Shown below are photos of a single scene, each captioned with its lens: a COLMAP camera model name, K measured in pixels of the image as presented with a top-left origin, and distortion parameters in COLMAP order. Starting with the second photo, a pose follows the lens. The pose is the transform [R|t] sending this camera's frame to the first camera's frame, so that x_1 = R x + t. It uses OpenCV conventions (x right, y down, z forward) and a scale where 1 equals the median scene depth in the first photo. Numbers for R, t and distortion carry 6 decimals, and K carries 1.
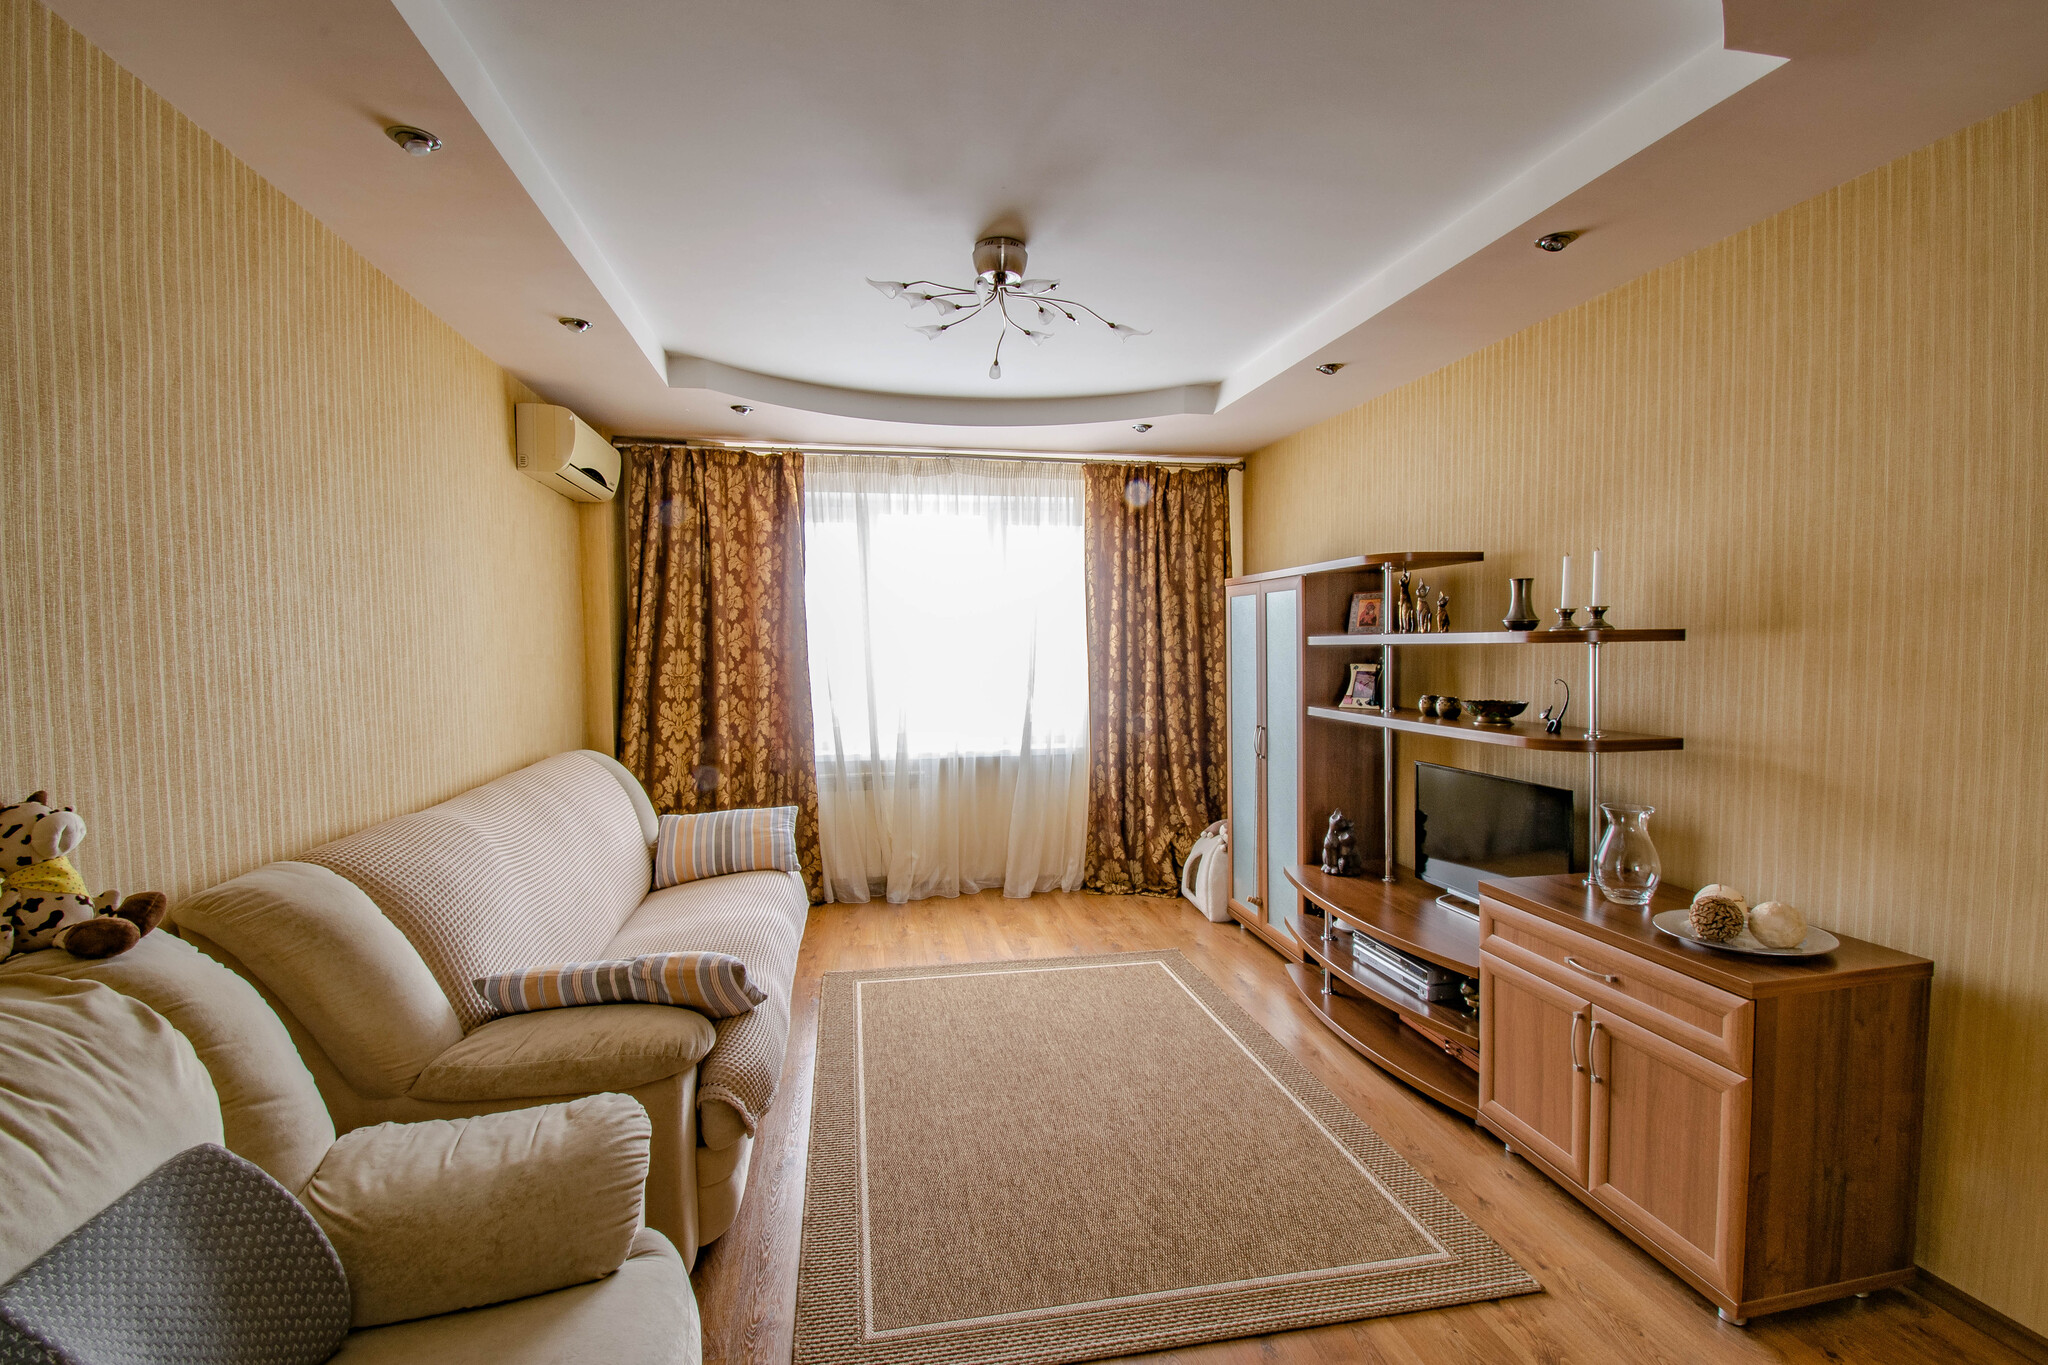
lens RADIAL K [[949.2, 0, 1011.2], [0, 949.2, 669.2], [0, 0, 1]] dist [0.004612, -0.000024]
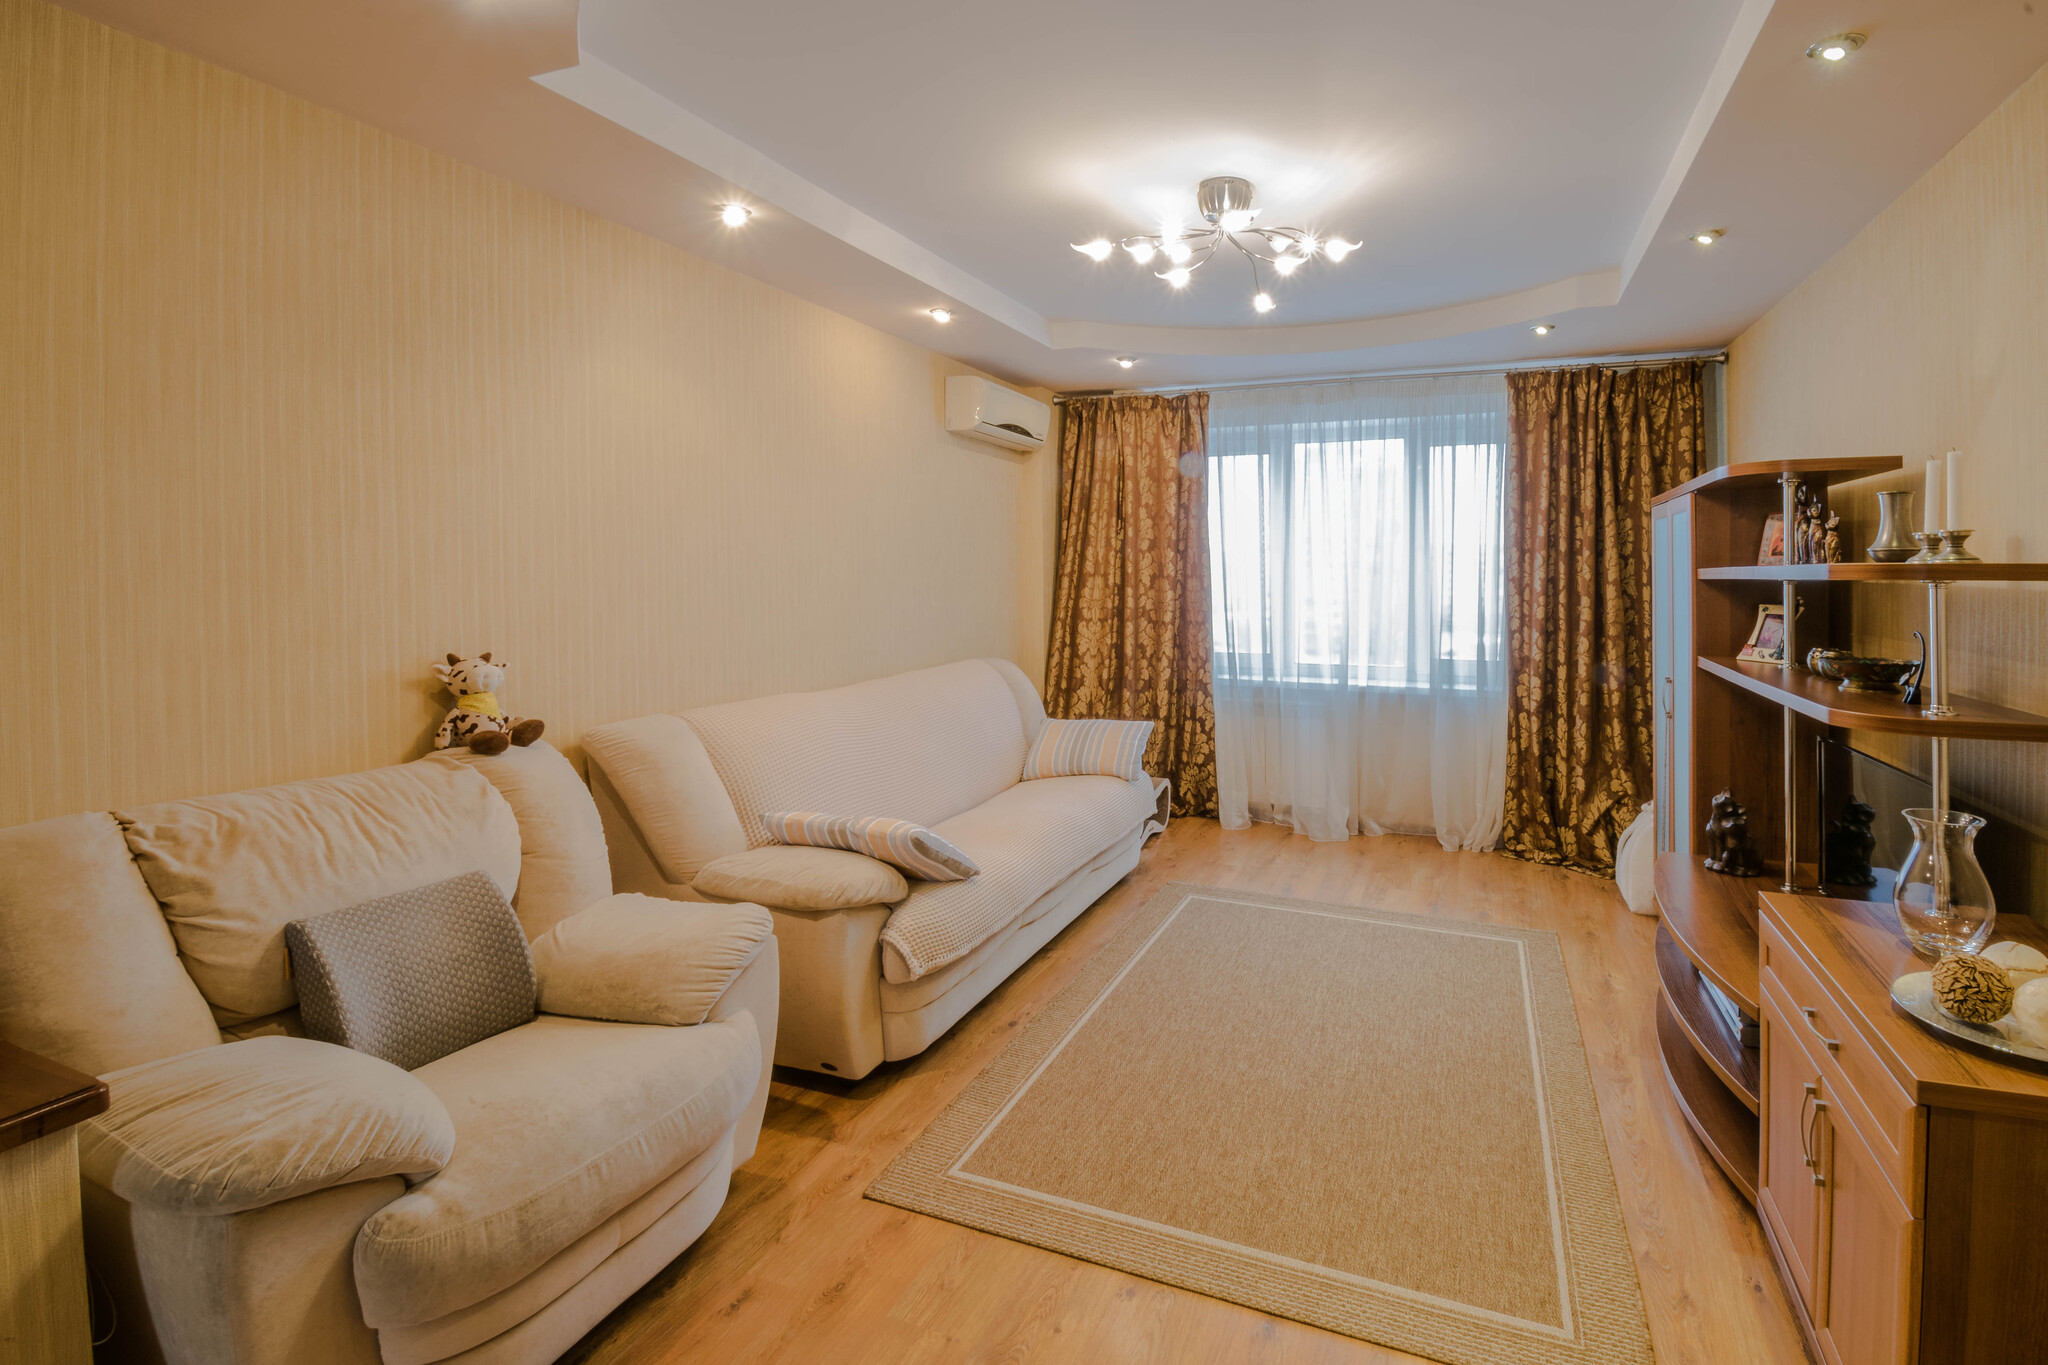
lens RADIAL K [[949.2, 0, 1082.7], [0, 949.2, 573.1], [0, 0, 1]] dist [0.004612, -0.000024]
pose [[0.846129, 0.010634, -0.532871, 0.232123], [-0.023414, 0.999577, -0.017230, -0.003779], [0.532463, 0.027056, 0.846021, 0.033955]]
